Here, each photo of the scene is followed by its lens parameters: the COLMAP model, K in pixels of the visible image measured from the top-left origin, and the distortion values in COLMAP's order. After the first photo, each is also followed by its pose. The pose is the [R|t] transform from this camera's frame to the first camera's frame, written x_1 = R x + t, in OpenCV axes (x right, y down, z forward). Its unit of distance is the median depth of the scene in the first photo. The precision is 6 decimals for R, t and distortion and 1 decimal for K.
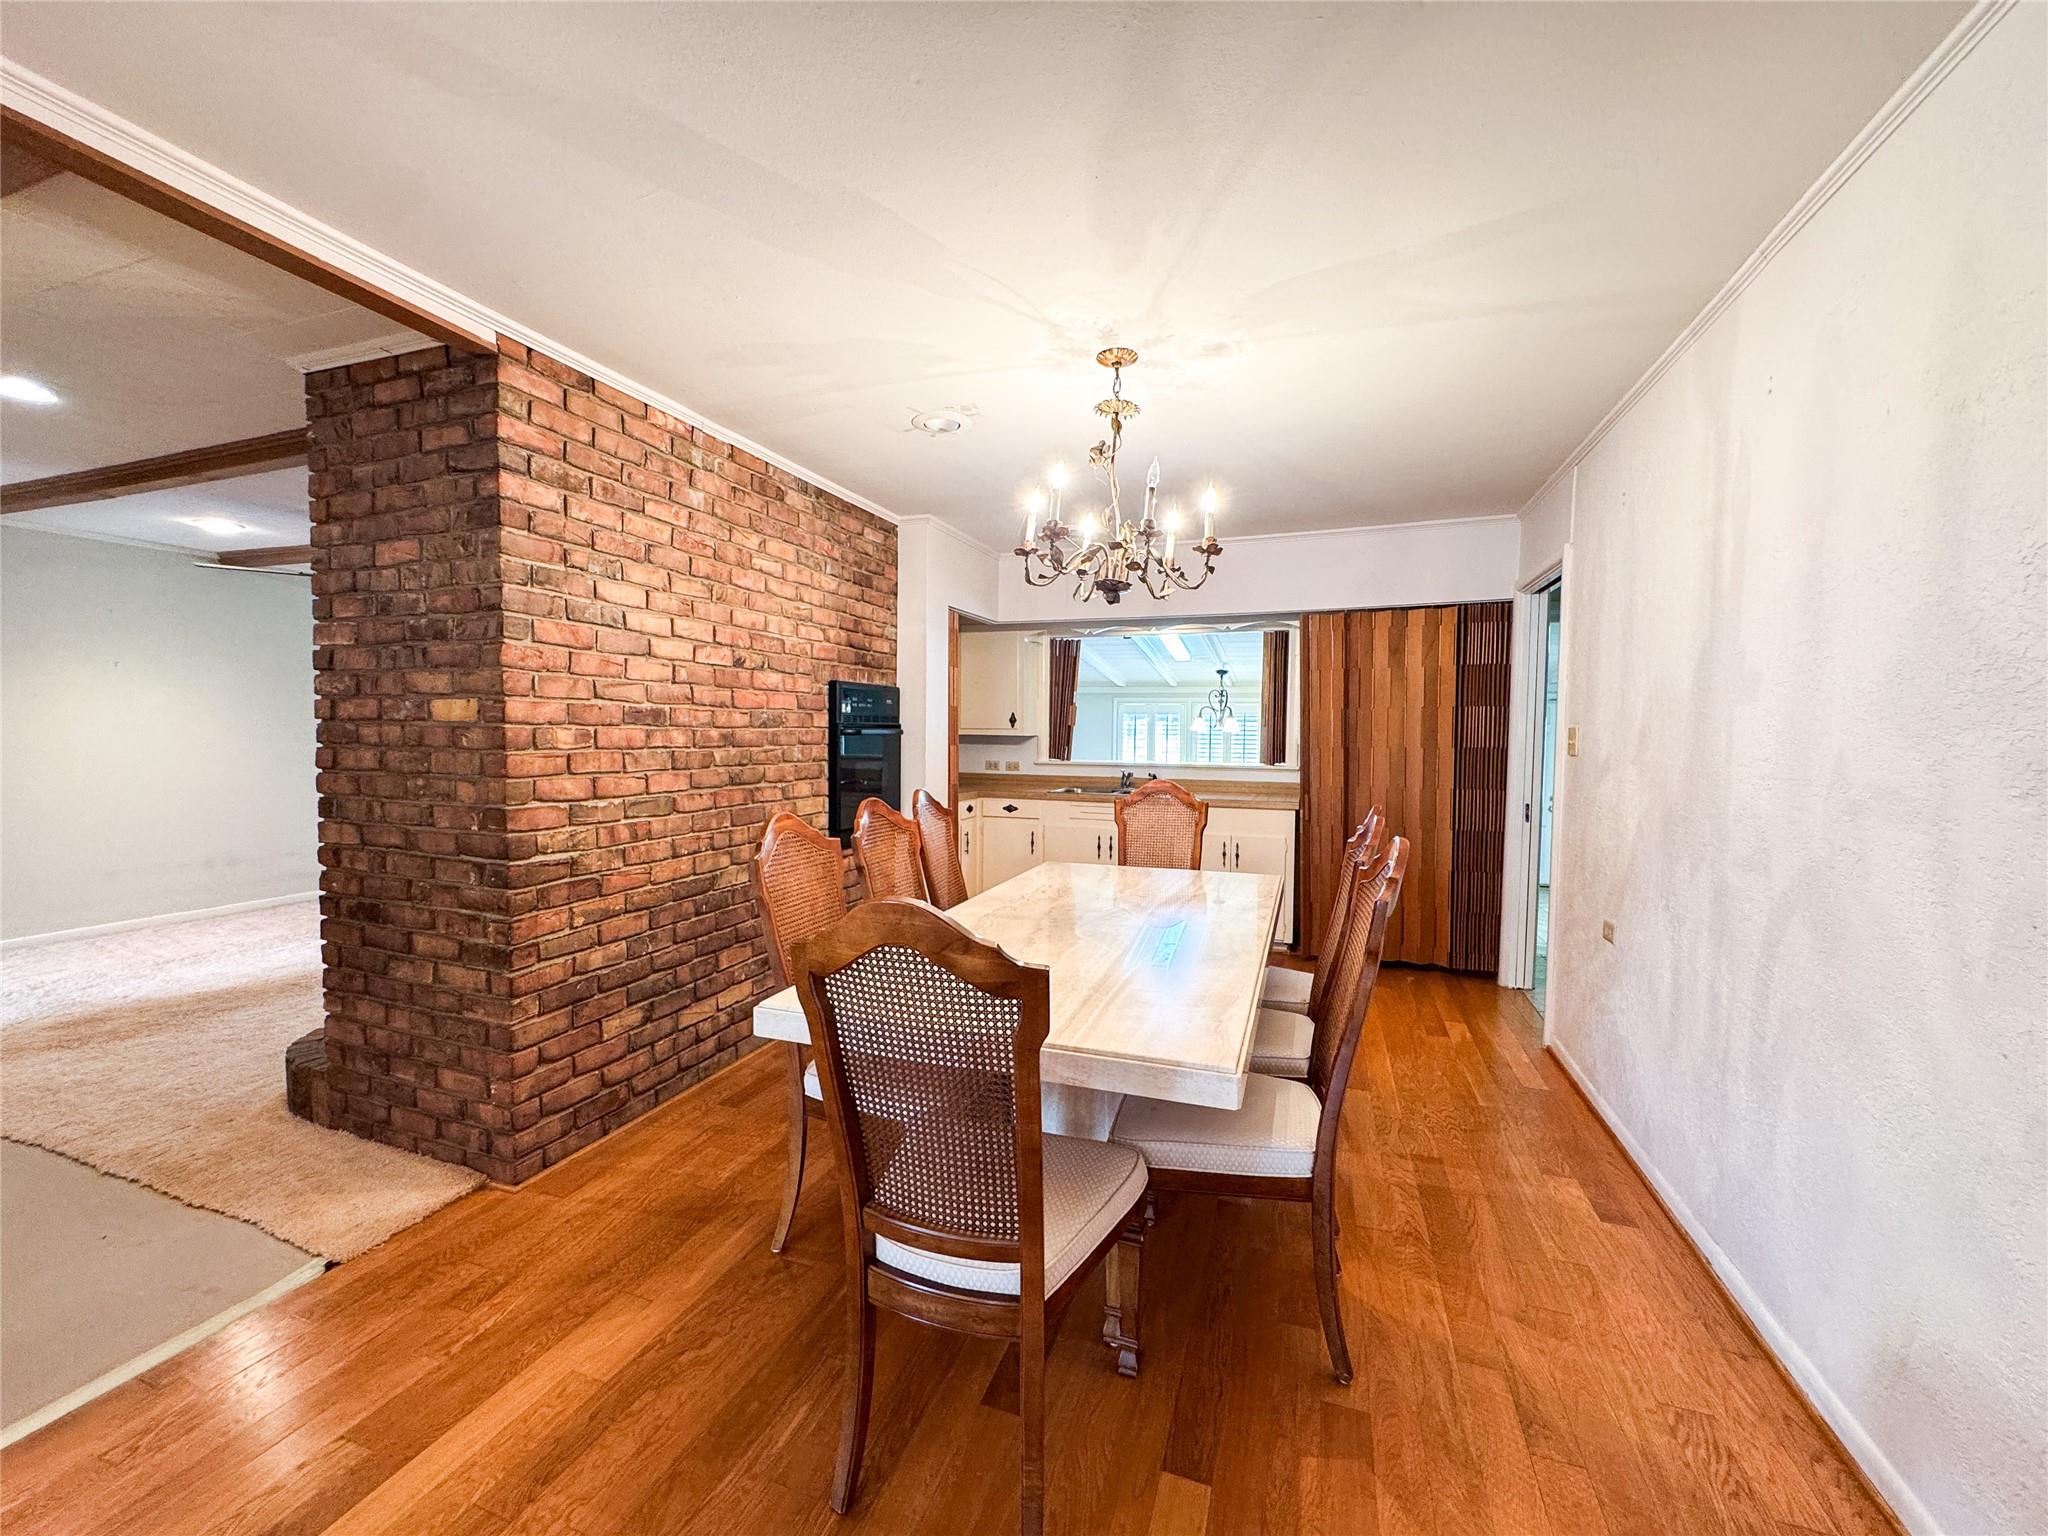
lens RADIAL K [[827.4, 0, 1023.2], [0, 827.4, 769.8], [0, 0, 1]] dist [0.000765, 0.000129]
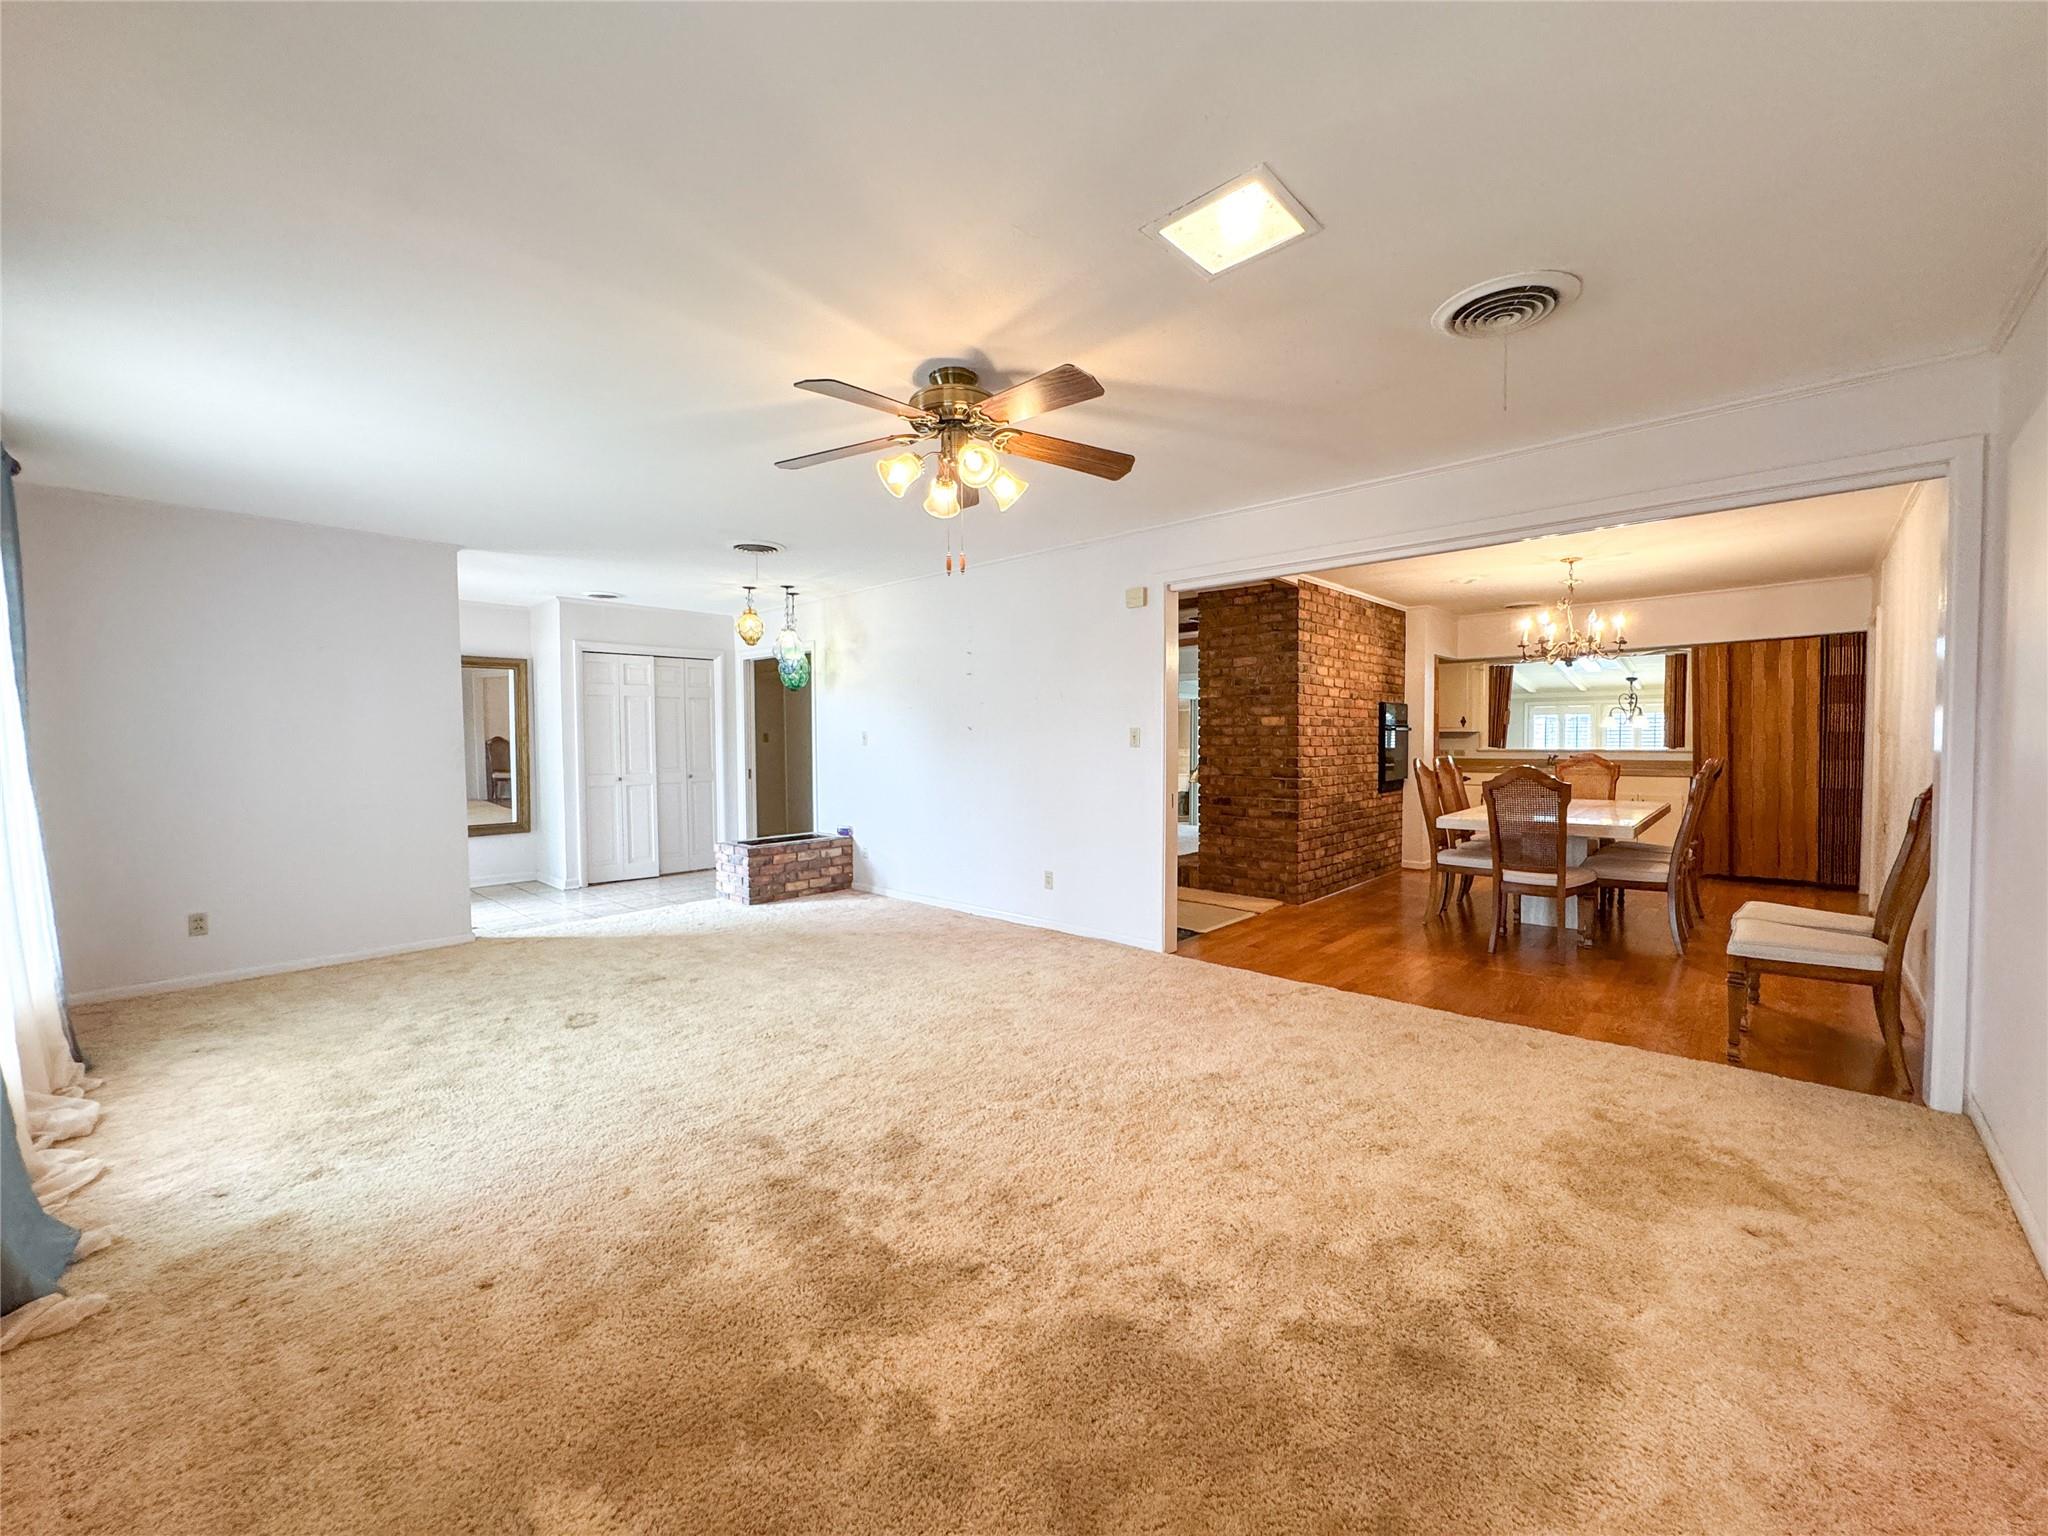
lens RADIAL K [[827.4, 0, 1023.7], [0, 827.4, 763.5], [0, 0, 1]] dist [0.000765, 0.000129]
pose [[0.920382, -0.003654, -0.391003, -0.293744], [-0.003077, 0.999858, -0.016588, 0.080678], [0.391008, 0.016470, 0.920240, -1.284472]]
